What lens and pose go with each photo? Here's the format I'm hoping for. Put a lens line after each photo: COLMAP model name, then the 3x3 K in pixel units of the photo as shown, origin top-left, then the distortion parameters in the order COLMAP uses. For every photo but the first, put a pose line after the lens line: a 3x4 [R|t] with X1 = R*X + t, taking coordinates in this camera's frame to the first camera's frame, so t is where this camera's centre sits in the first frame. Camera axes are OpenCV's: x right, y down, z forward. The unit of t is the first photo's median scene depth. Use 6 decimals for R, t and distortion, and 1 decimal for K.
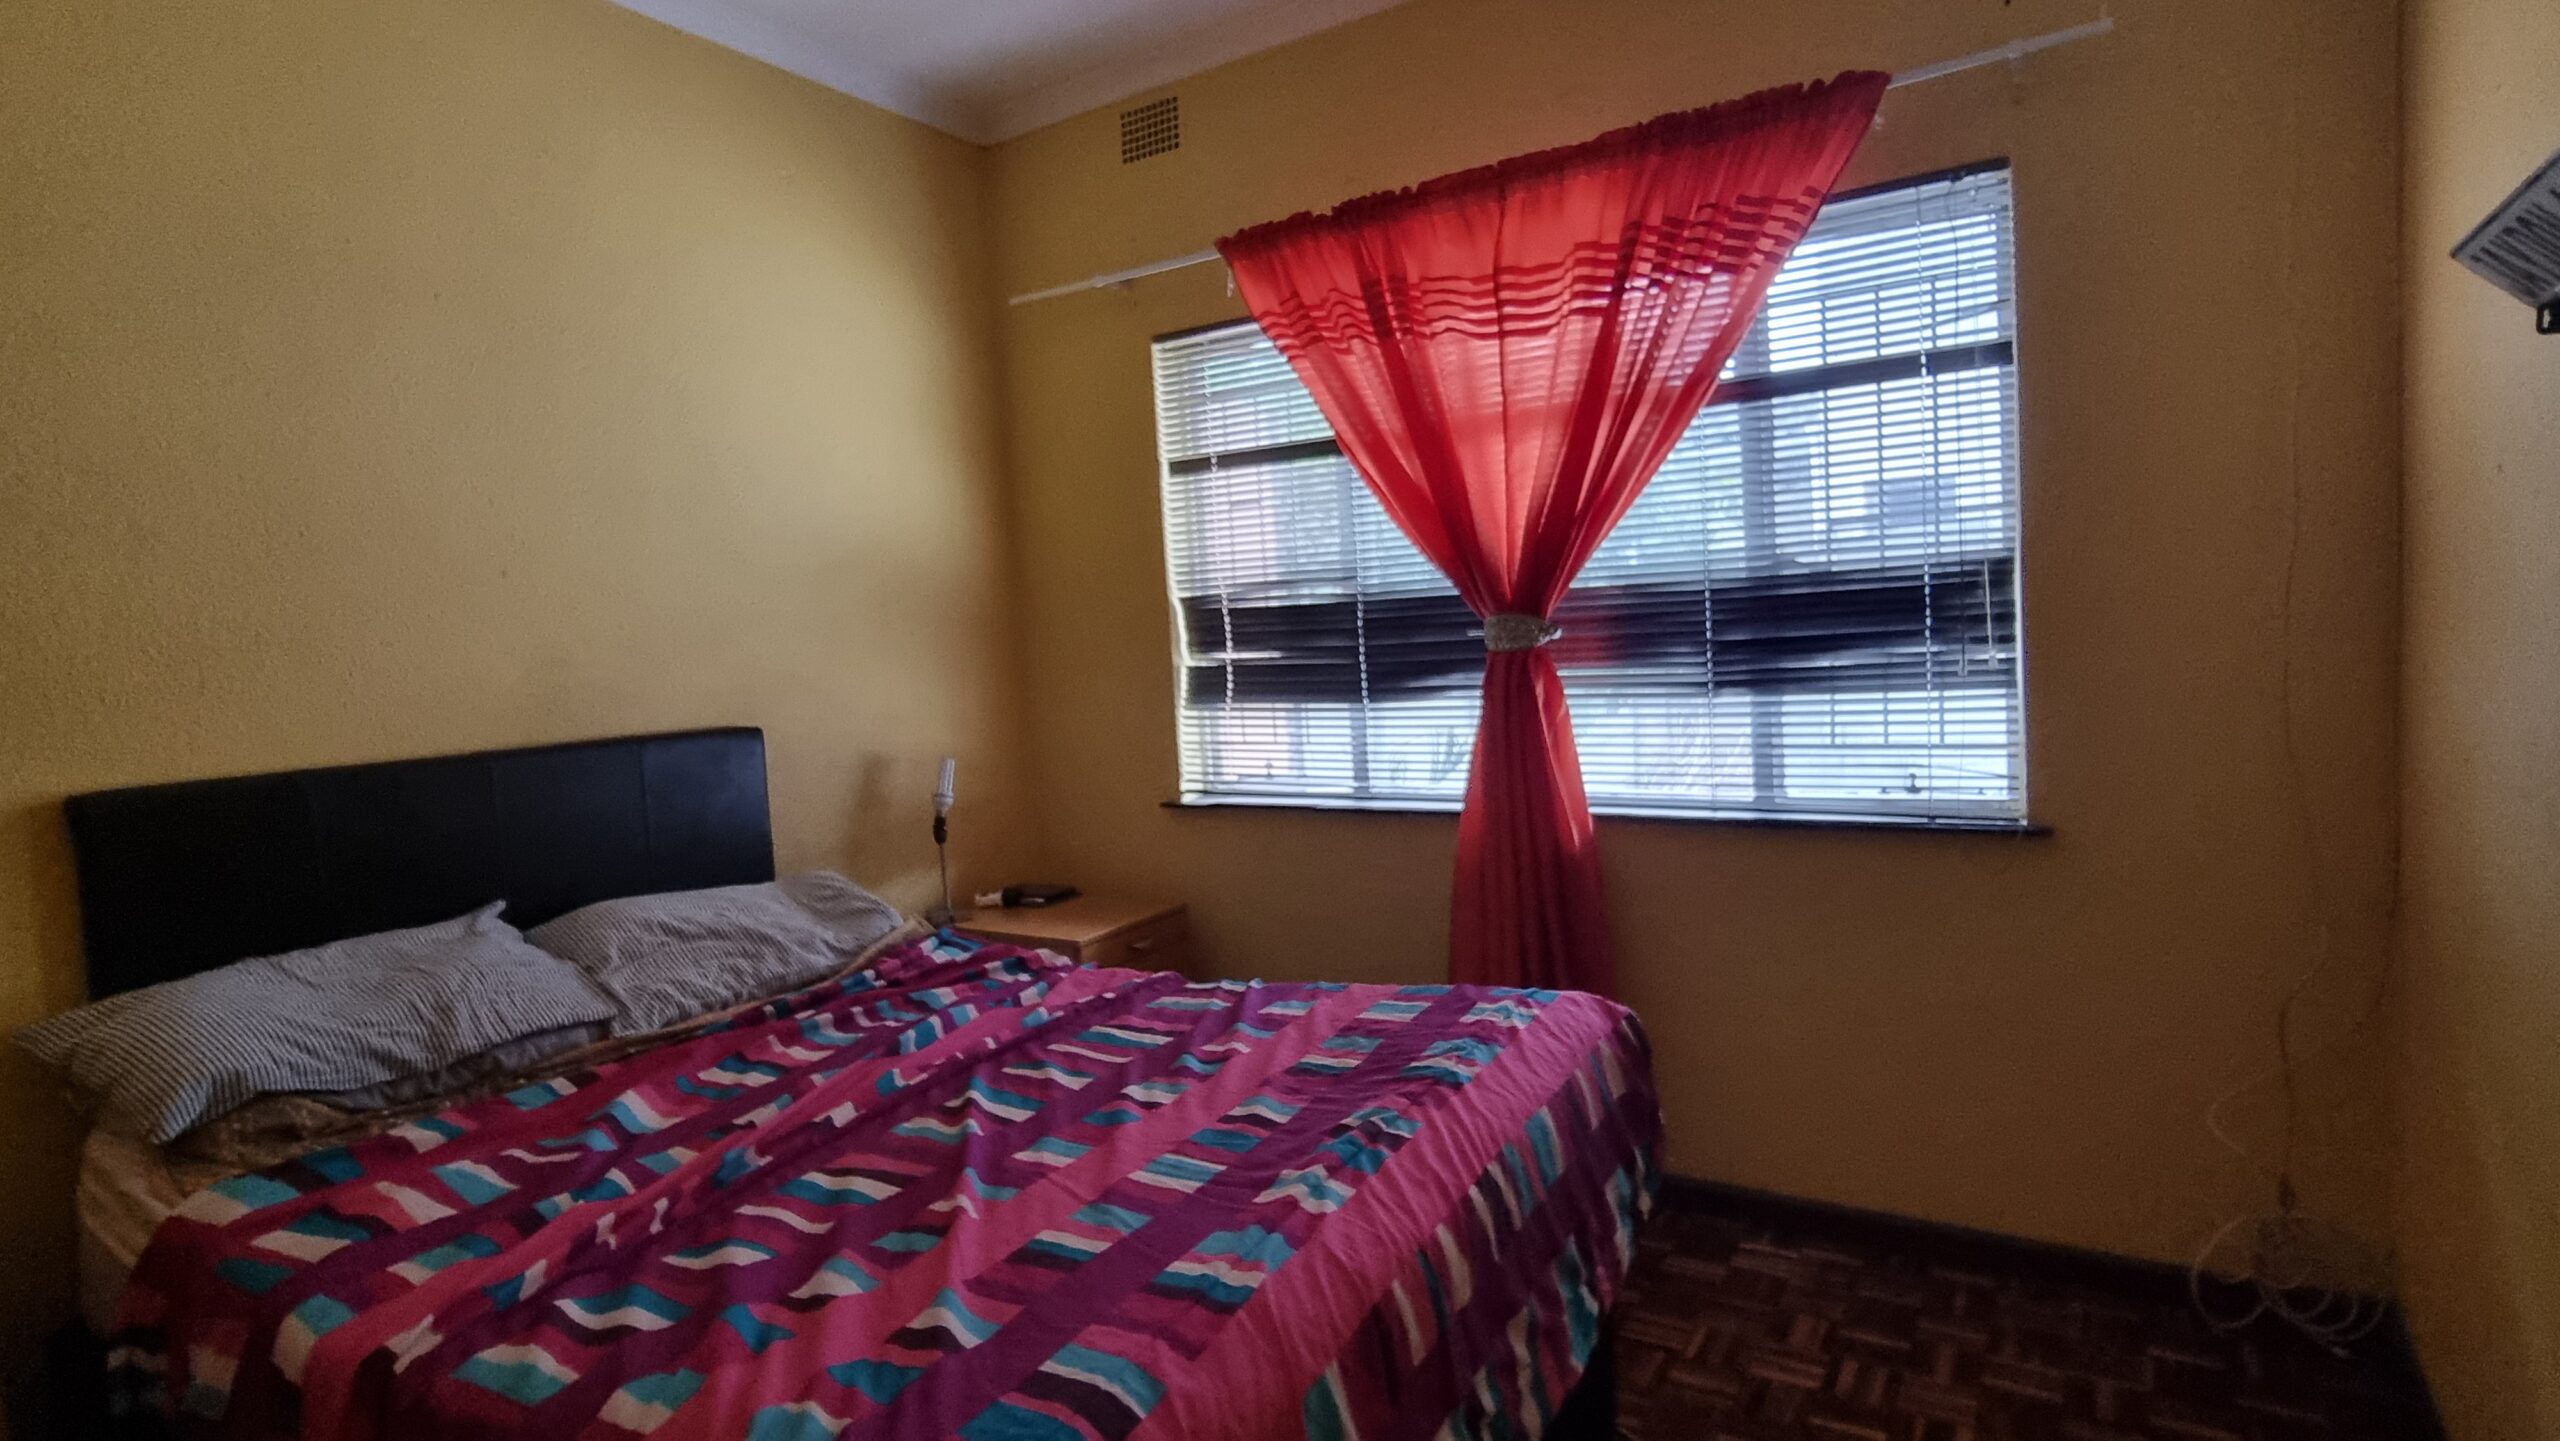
lens RADIAL K [[1276.7, 0, 1283.1], [0, 1276.7, 721.0], [0, 0, 1]] dist [-0.002911, -0.000652]
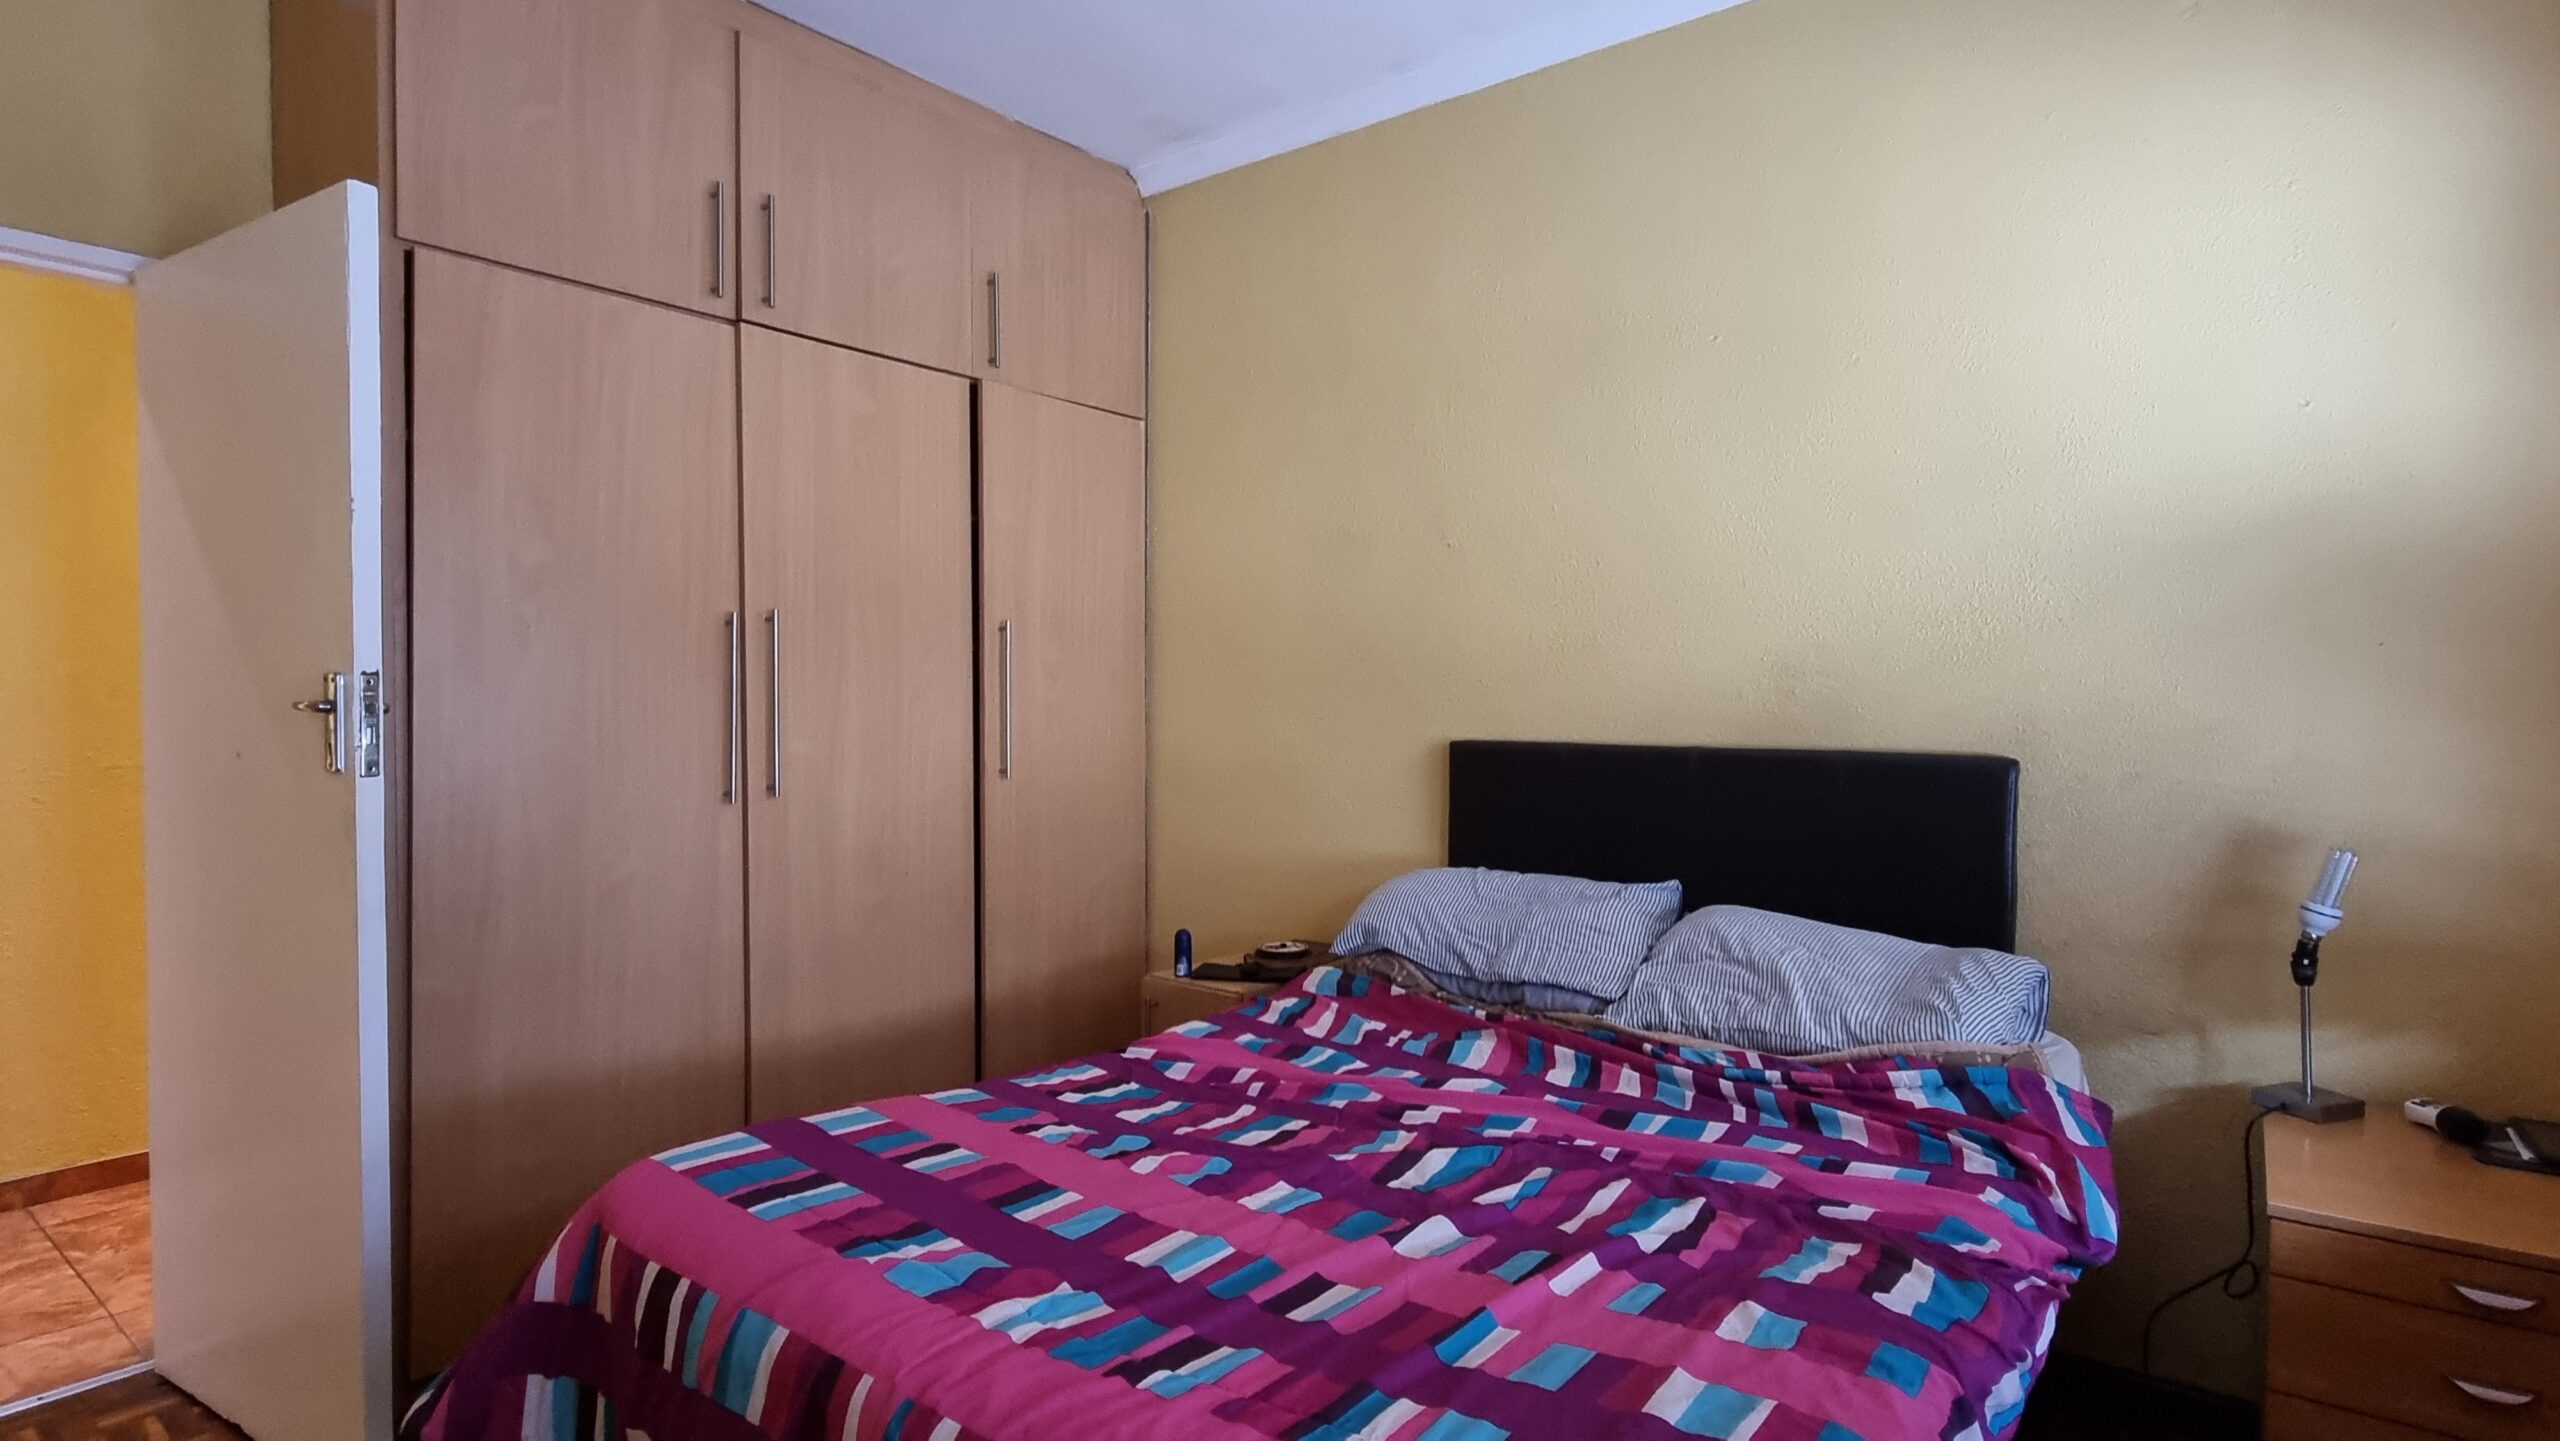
lens RADIAL K [[1276.7, 0, 1283.1], [0, 1276.7, 721.0], [0, 0, 1]] dist [-0.002911, -0.000652]
pose [[-0.105501, 0.068365, -0.992066, 0.544667], [-0.064011, 0.995098, 0.075381, -0.062791], [0.992357, 0.071456, -0.100607, 0.810811]]
